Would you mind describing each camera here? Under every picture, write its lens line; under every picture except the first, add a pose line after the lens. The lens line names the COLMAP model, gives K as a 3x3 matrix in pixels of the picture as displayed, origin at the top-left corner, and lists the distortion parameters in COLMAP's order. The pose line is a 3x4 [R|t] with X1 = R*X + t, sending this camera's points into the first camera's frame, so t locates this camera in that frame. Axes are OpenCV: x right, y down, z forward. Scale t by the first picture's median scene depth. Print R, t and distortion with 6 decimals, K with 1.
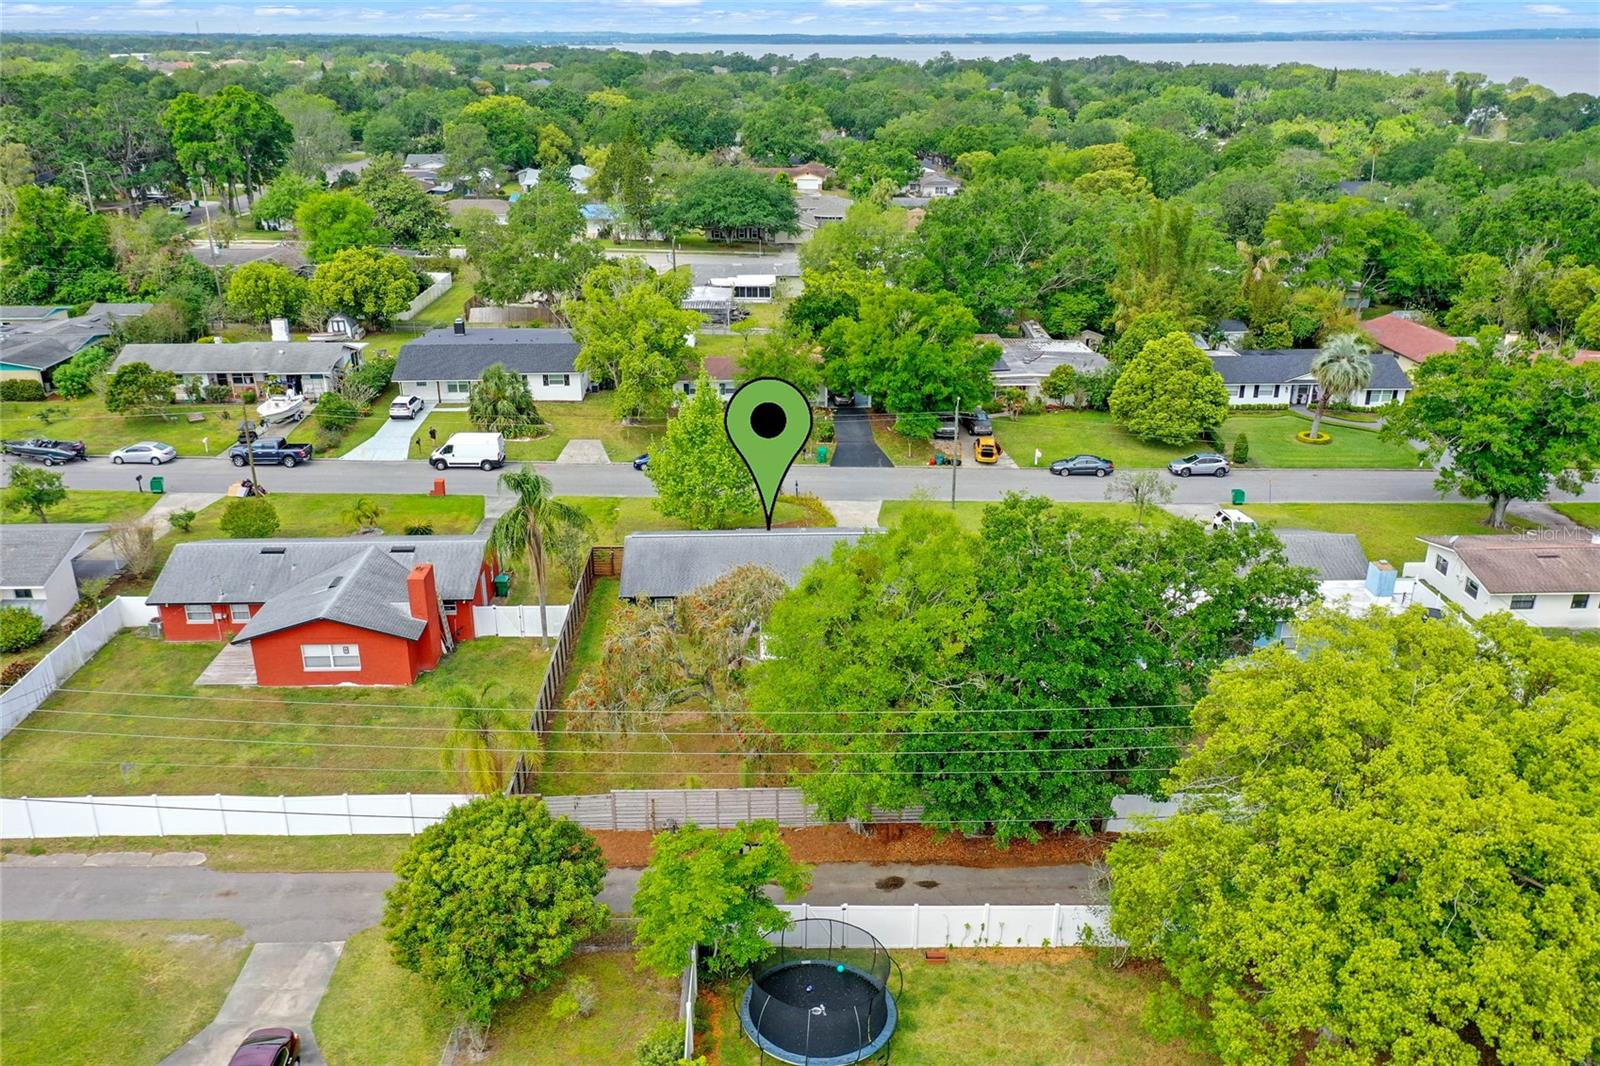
lens RADIAL K [[1255.1, 0, 800.0], [0, 1255.1, 533.0], [0, 0, 1]] dist [0.008741, -0.003526]
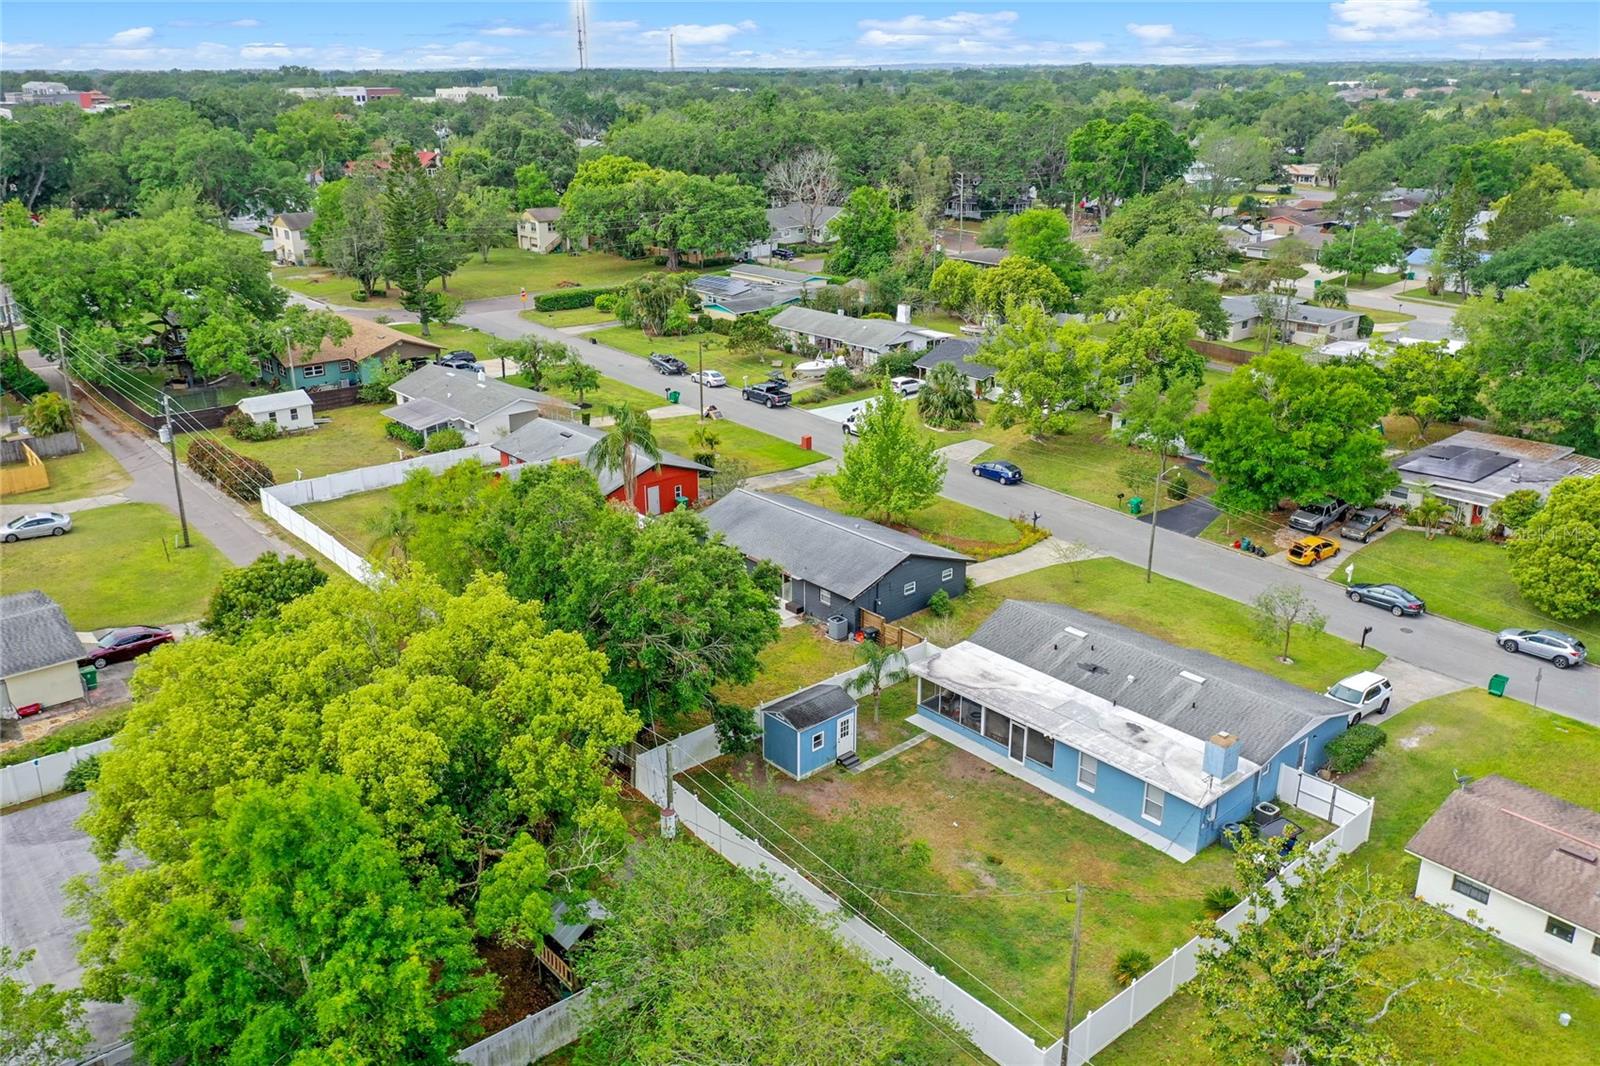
lens RADIAL K [[1255.1, 0, 800.0], [0, 1255.1, 533.0], [0, 0, 1]] dist [0.008741, -0.003526]
pose [[0.626825, 0.266138, -0.732299, 0.530717], [-0.278577, 0.954281, 0.108359, -0.070122], [0.727658, 0.136079, 0.672307, 0.153440]]
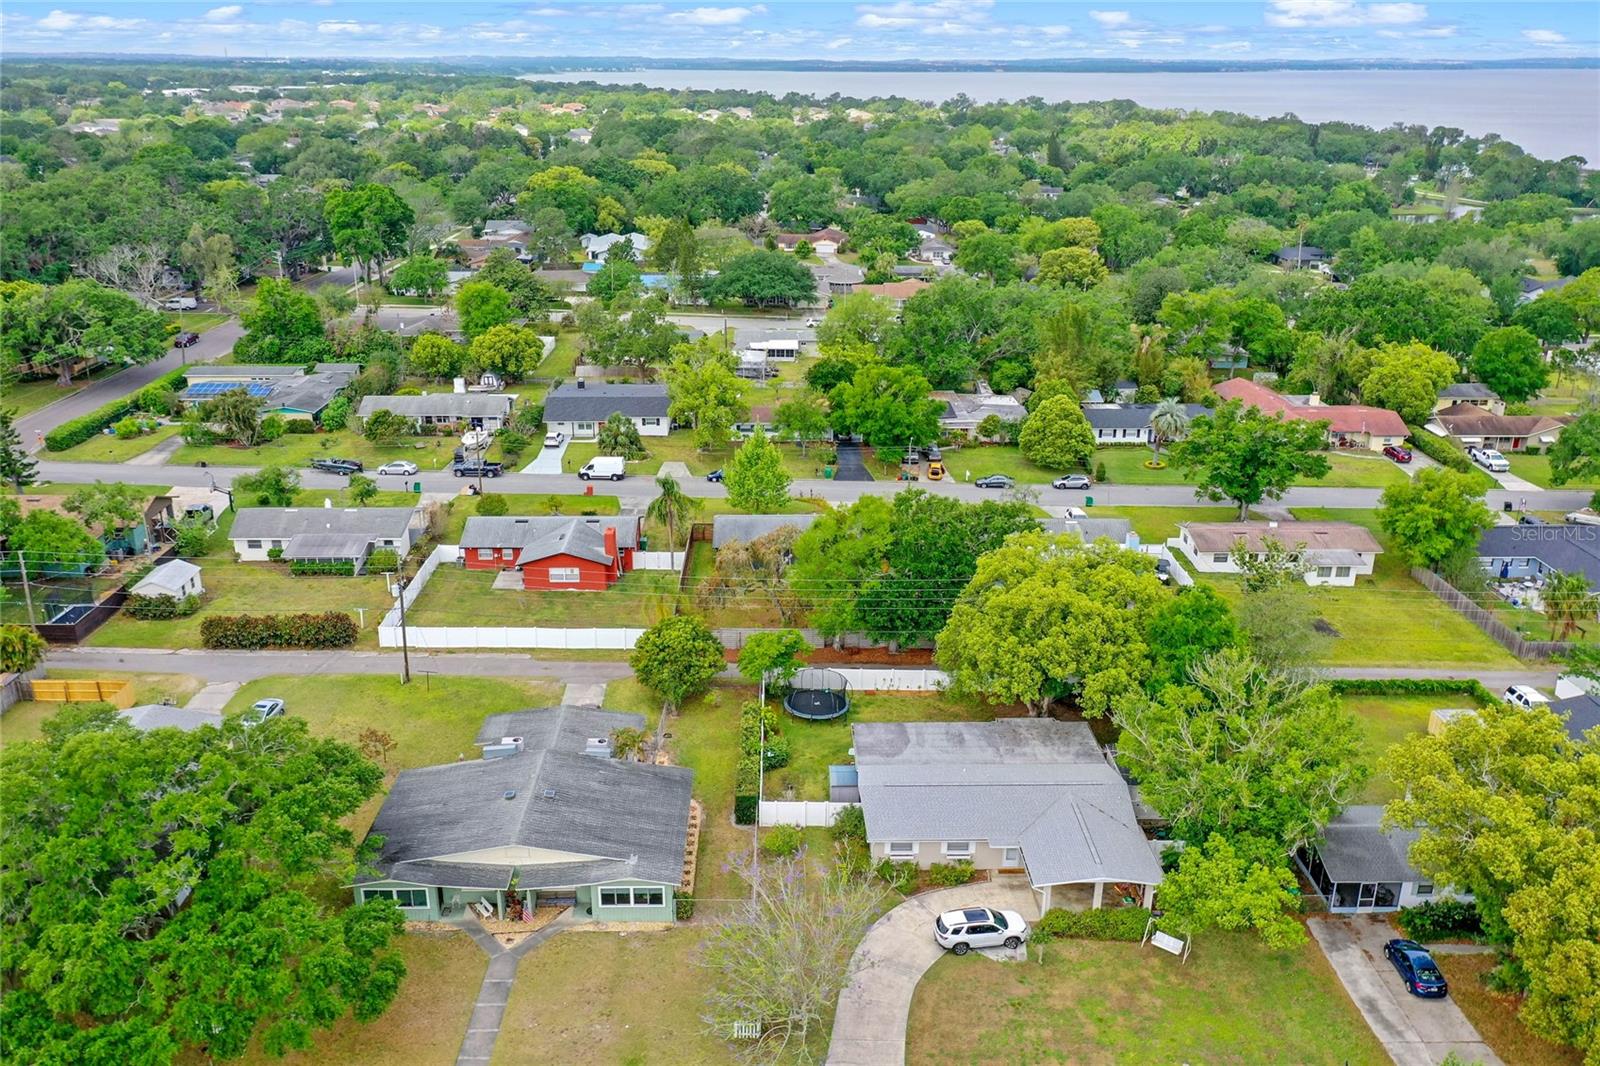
lens RADIAL K [[1263.3, 0, 802.2], [0, 1263.3, 555.1], [0, 0, 1]] dist [0.009028, -0.003658]
pose [[0.999878, 0.010019, -0.011945, 0.004798], [-0.010064, 0.999942, -0.003719, 0.041853], [0.011908, 0.003838, 0.999922, -0.518918]]
